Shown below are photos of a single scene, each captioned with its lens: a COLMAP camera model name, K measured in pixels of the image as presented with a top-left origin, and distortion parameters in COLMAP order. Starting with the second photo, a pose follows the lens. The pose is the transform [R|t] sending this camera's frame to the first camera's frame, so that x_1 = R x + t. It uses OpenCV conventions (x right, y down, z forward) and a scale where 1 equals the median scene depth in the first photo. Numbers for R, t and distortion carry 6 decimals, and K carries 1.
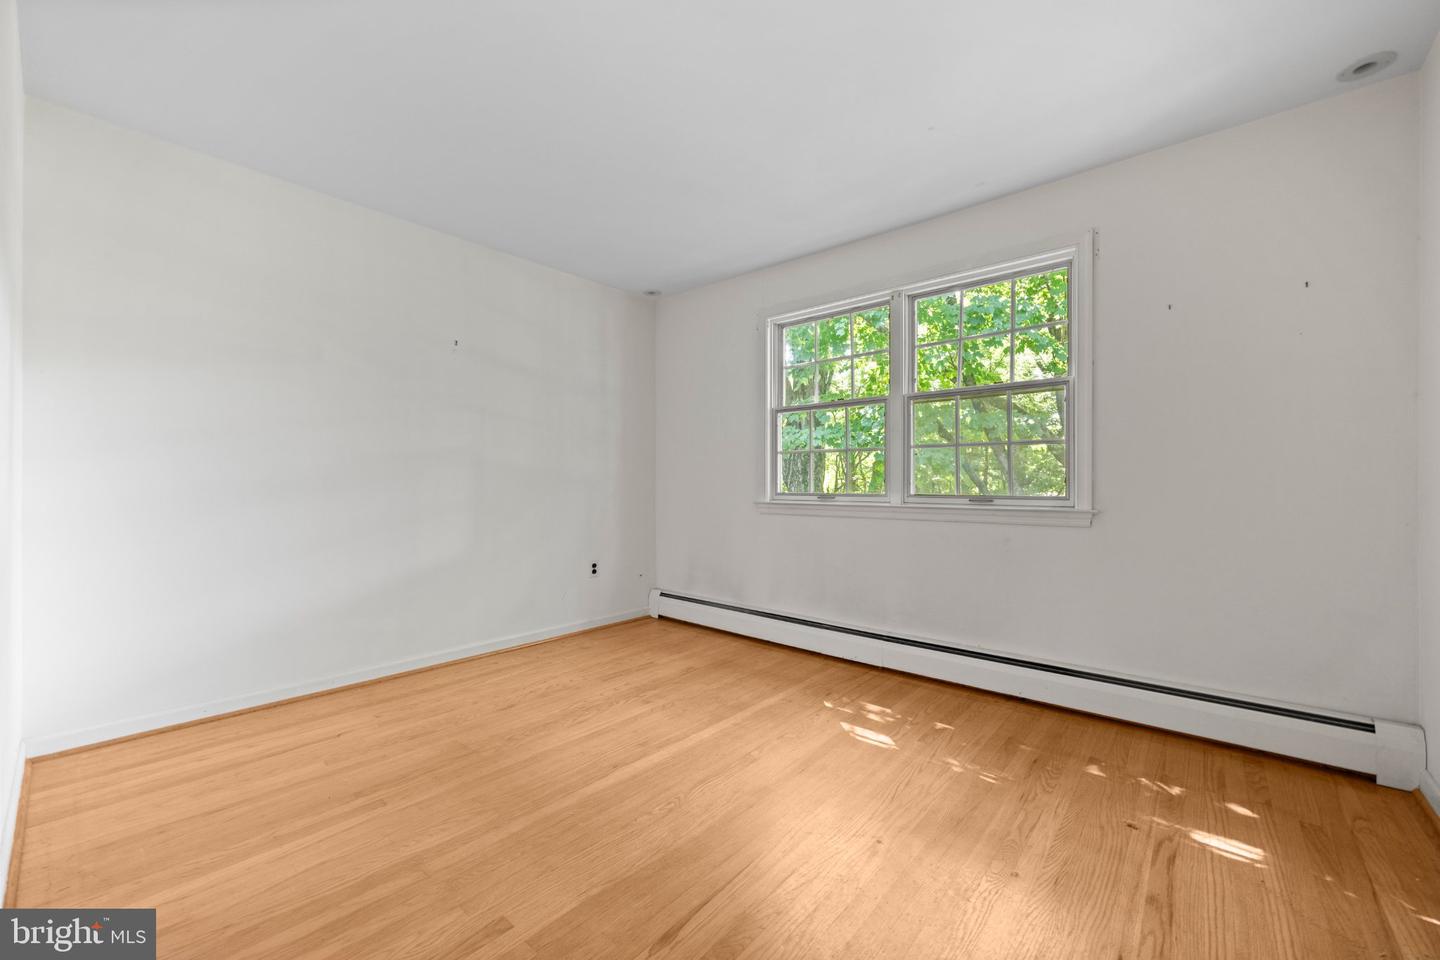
lens RADIAL K [[572.7, 0, 713.2], [0, 572.7, 490.0], [0, 0, 1]] dist [0.004194, 0.000450]
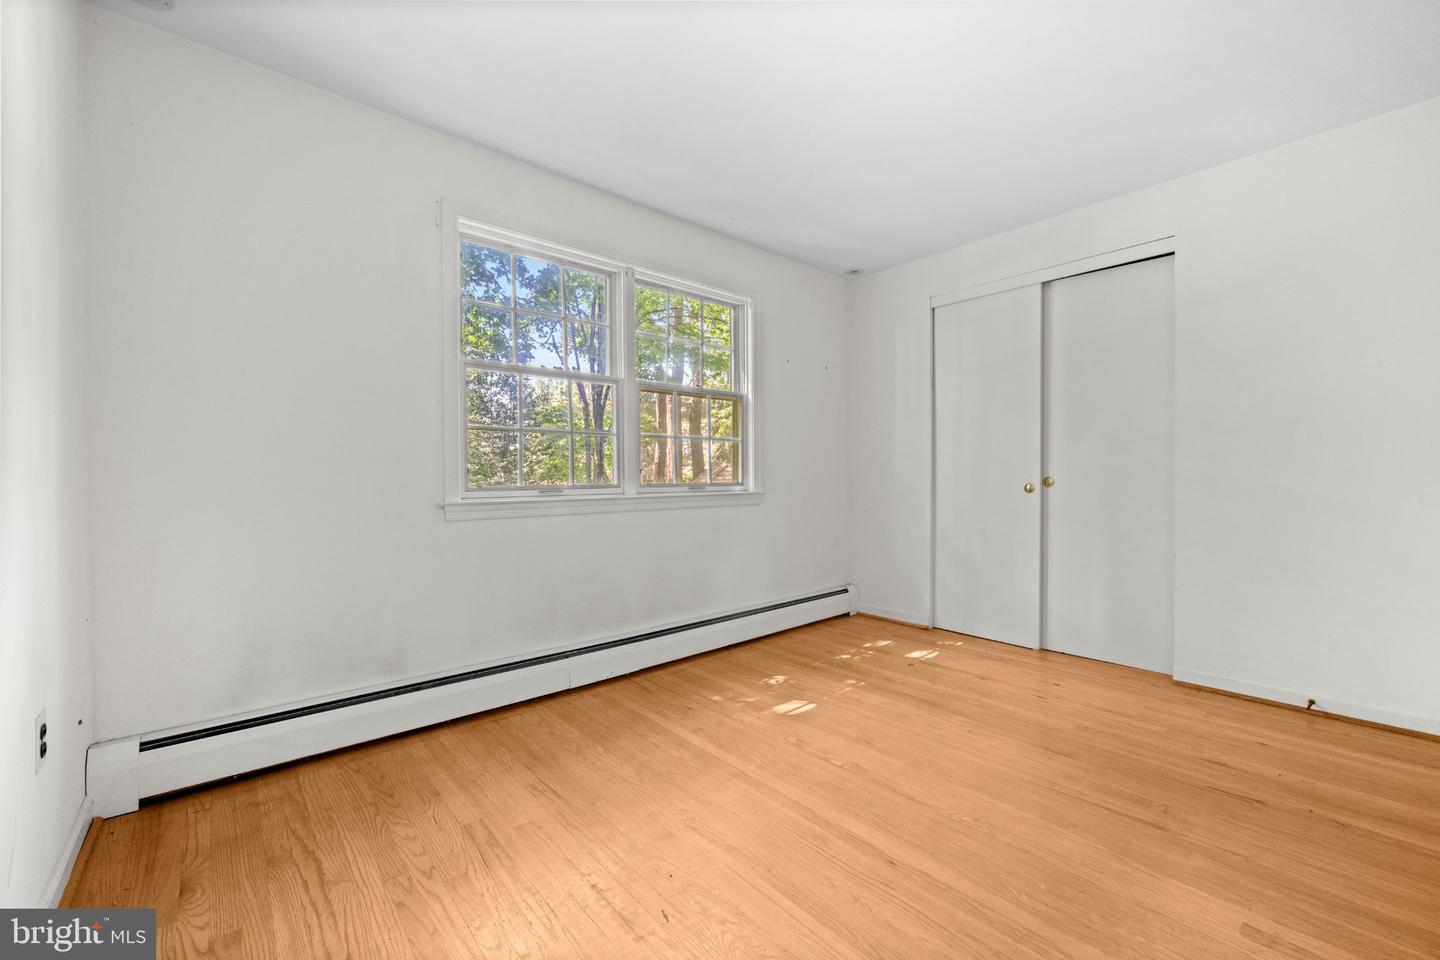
lens RADIAL K [[572.7, 0, 718.0], [0, 572.7, 480.2], [0, 0, 1]] dist [0.004194, 0.000450]
pose [[0.128599, -0.011120, 0.991634, -0.657255], [0.013948, 0.999859, 0.009404, -0.007252], [-0.991599, 0.012621, 0.128736, 0.808390]]
